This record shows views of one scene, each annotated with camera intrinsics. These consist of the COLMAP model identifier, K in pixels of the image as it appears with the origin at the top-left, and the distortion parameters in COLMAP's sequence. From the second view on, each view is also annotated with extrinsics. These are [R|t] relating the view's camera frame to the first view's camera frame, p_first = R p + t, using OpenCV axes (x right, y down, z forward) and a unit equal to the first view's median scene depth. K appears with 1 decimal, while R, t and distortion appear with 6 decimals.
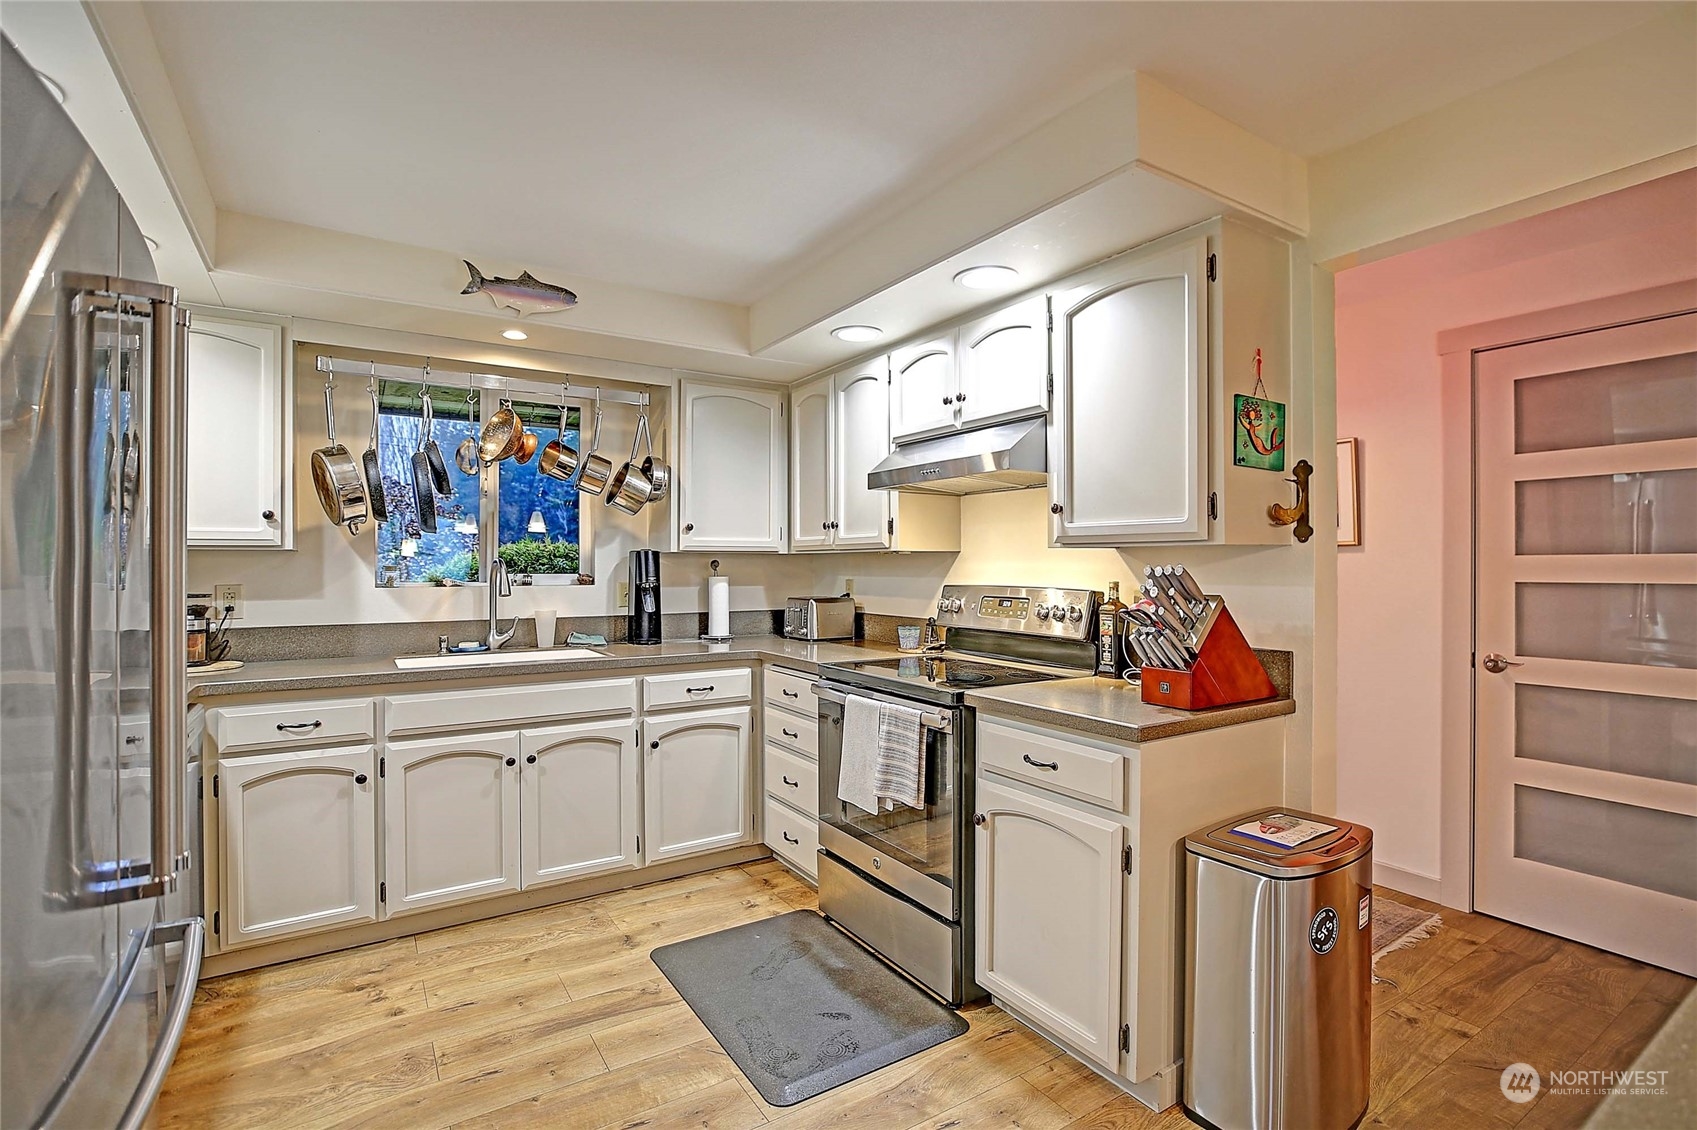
lens RADIAL K [[783.4, 0, 841.4], [0, 783.4, 569.3], [0, 0, 1]] dist [-0.024543, 0.005516]
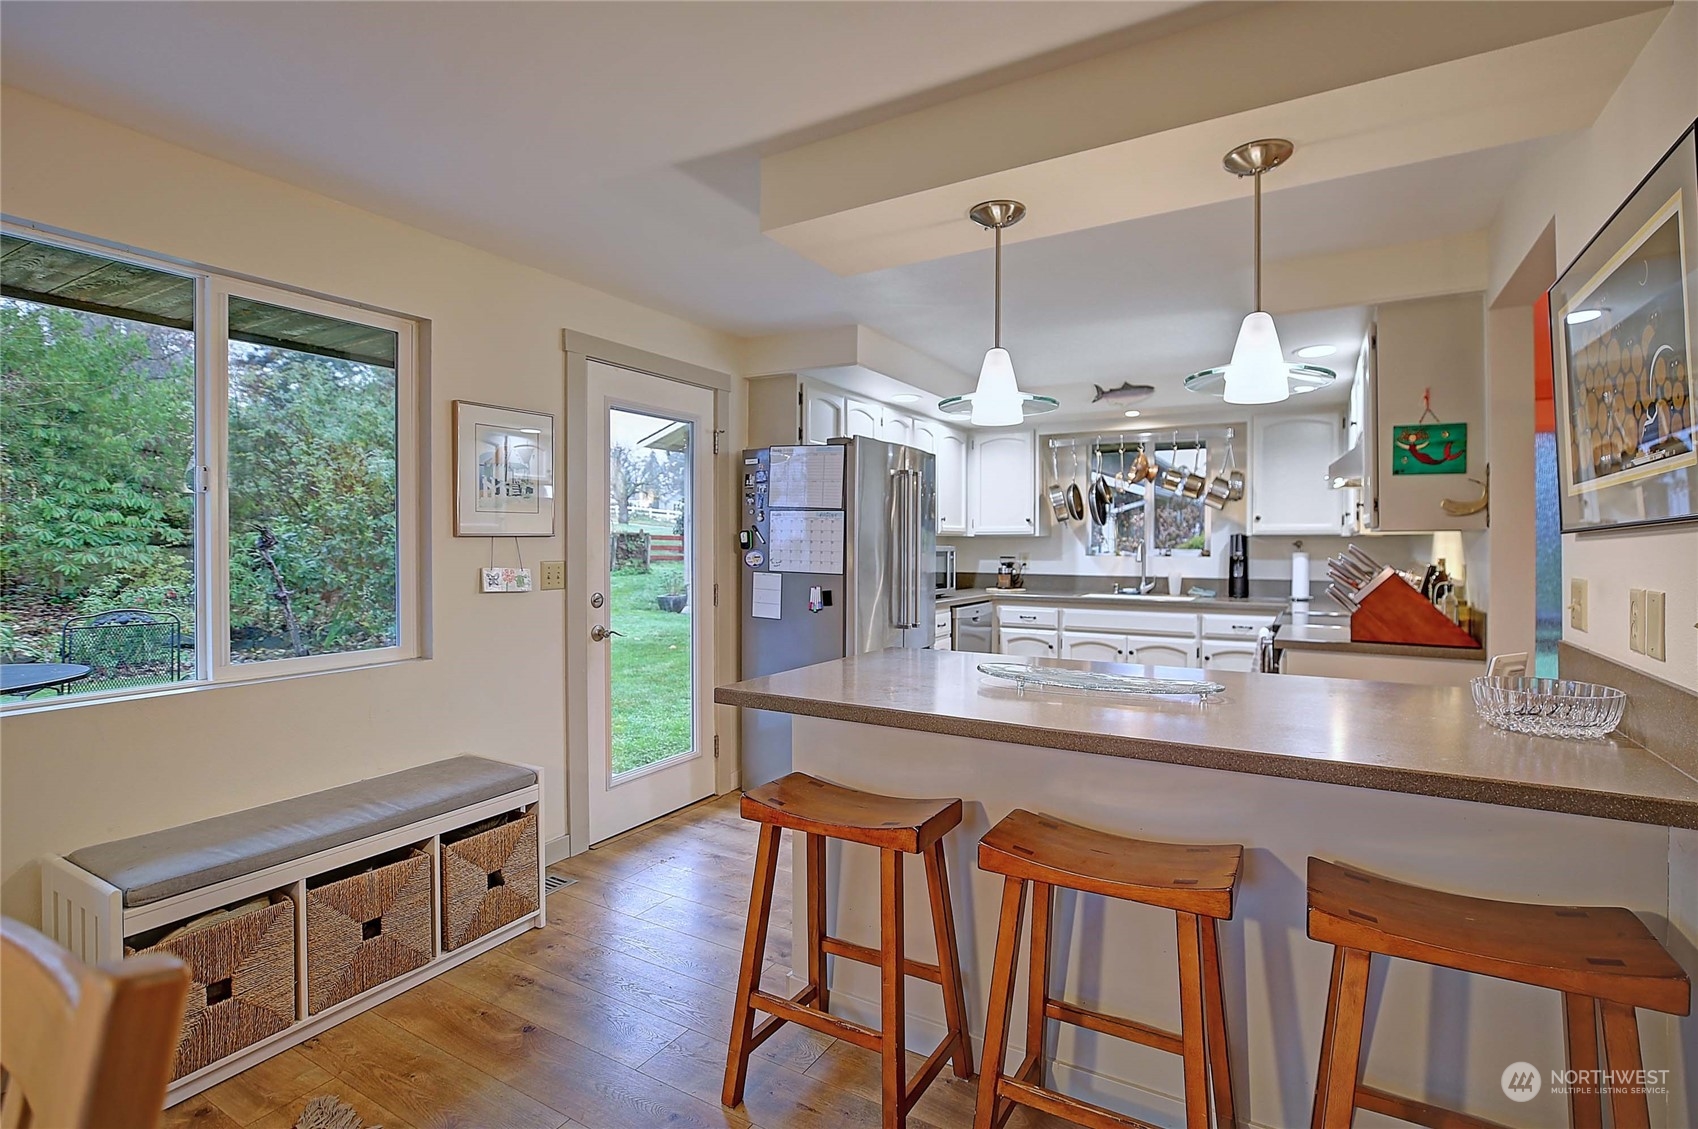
lens RADIAL K [[783.9, 0, 864.2], [0, 783.9, 559.8], [0, 0, 1]] dist [-0.024543, 0.005516]
pose [[0.453235, 0.020841, -0.891147, 0.845757], [-0.007684, 0.999781, 0.019474, 0.001037], [0.891358, -0.001978, 0.453296, -0.328448]]
